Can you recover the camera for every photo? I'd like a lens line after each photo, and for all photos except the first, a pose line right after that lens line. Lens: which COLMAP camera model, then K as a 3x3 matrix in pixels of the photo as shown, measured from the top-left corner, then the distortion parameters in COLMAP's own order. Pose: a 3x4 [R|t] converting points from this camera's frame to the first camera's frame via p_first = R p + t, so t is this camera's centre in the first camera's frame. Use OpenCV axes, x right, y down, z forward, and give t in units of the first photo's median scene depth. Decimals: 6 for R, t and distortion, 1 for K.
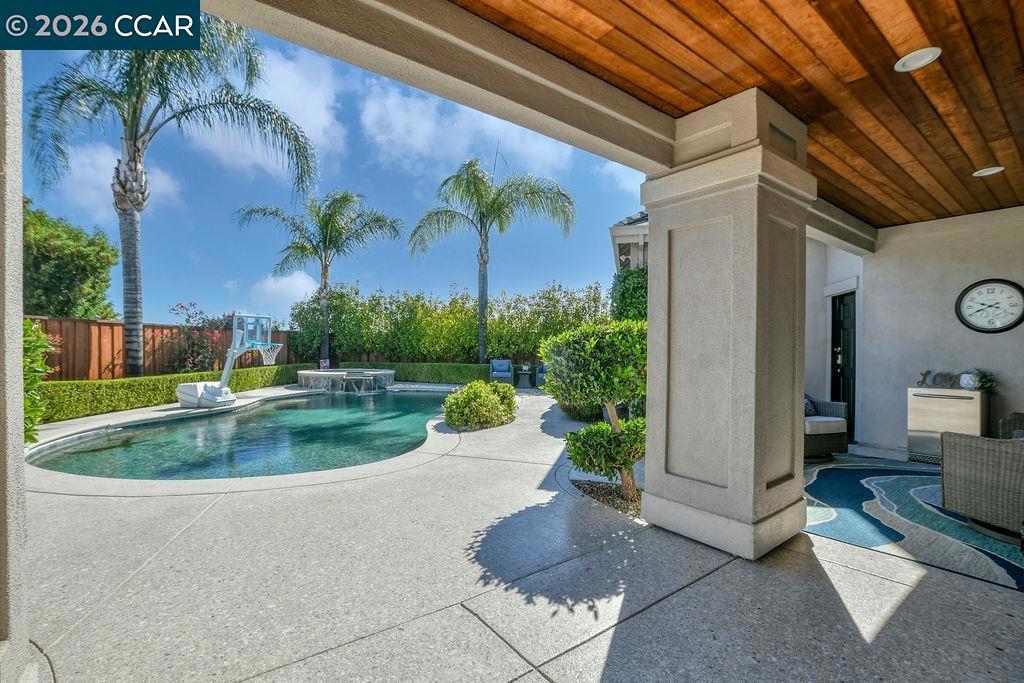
lens RADIAL K [[449.1, 0, 502.2], [0, 449.1, 346.9], [0, 0, 1]] dist [-0.029315, 0.001424]
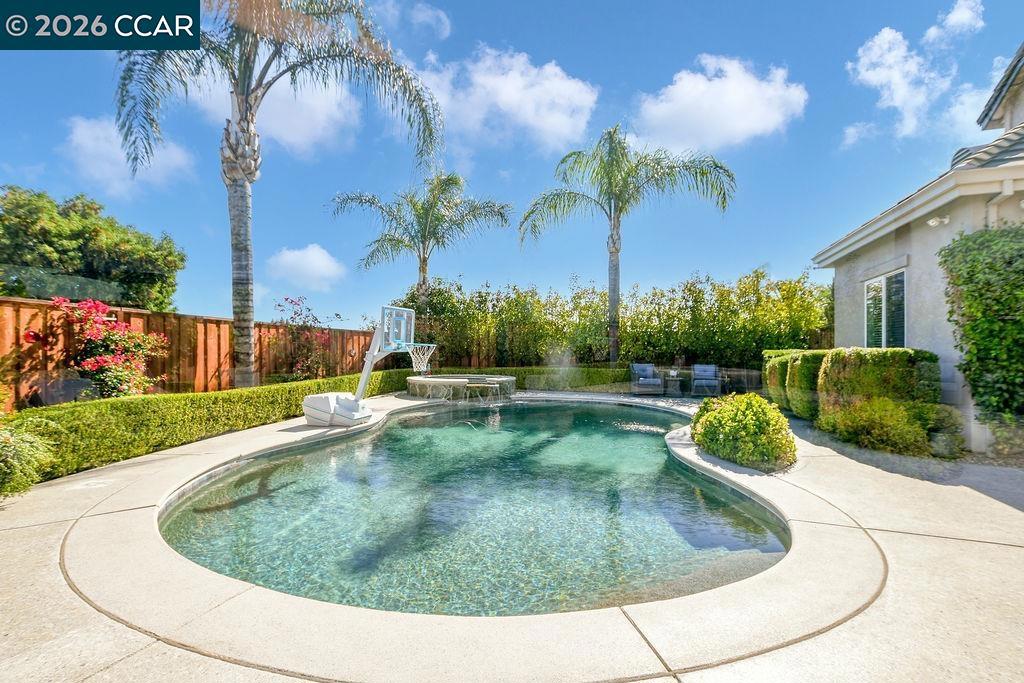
lens RADIAL K [[449.1, 0, 513.4], [0, 449.1, 346.1], [0, 0, 1]] dist [-0.029315, 0.001424]
pose [[0.997971, -0.005751, -0.063403, -0.200512], [0.005060, 0.999926, -0.011042, 0.003945], [0.063462, 0.010699, 0.997927, 0.148545]]
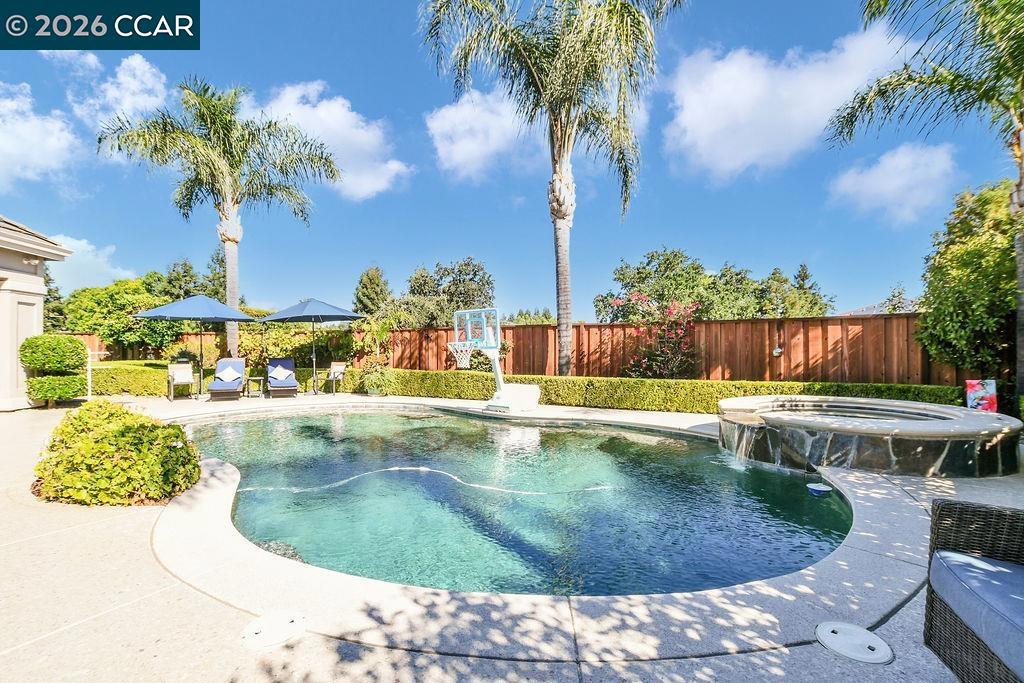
lens RADIAL K [[449.1, 0, 513.5], [0, 449.1, 347.4], [0, 0, 1]] dist [-0.029315, 0.001424]
pose [[-0.422633, -0.005255, -0.906286, 0.134648], [-0.003390, 0.999985, -0.004218, 0.003815], [0.906295, 0.001289, -0.422644, 0.958305]]
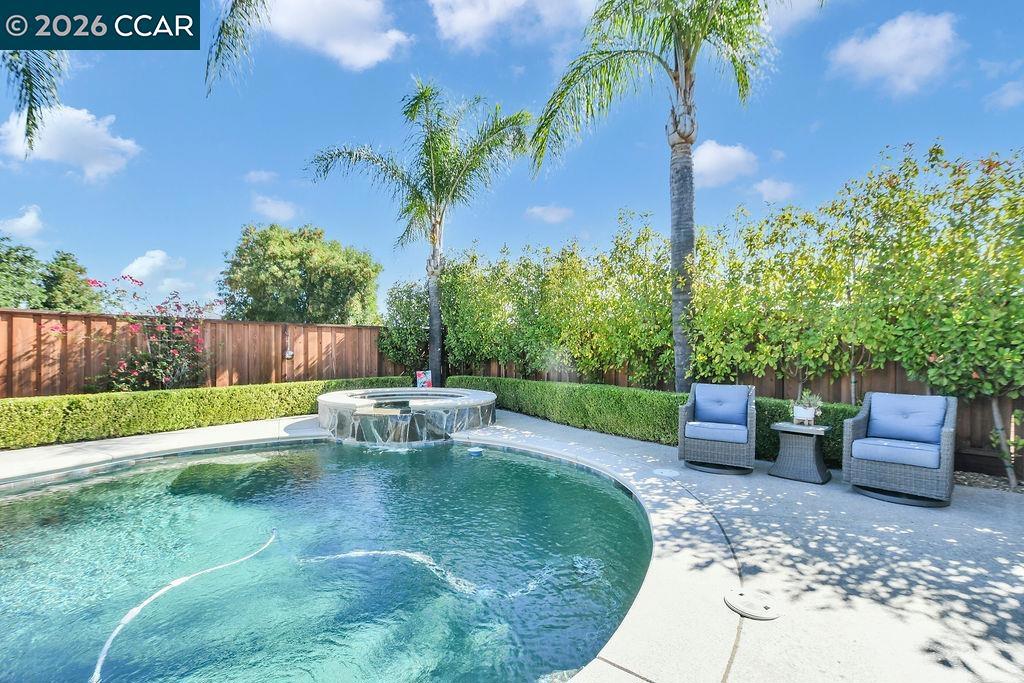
lens RADIAL K [[449.1, 0, 506.2], [0, 449.1, 349.4], [0, 0, 1]] dist [-0.029315, 0.001424]
pose [[0.835812, -0.003619, -0.549004, 0.049643], [-0.001003, 0.999967, -0.008119, 0.003741], [0.549015, 0.007337, 0.835780, 0.640199]]
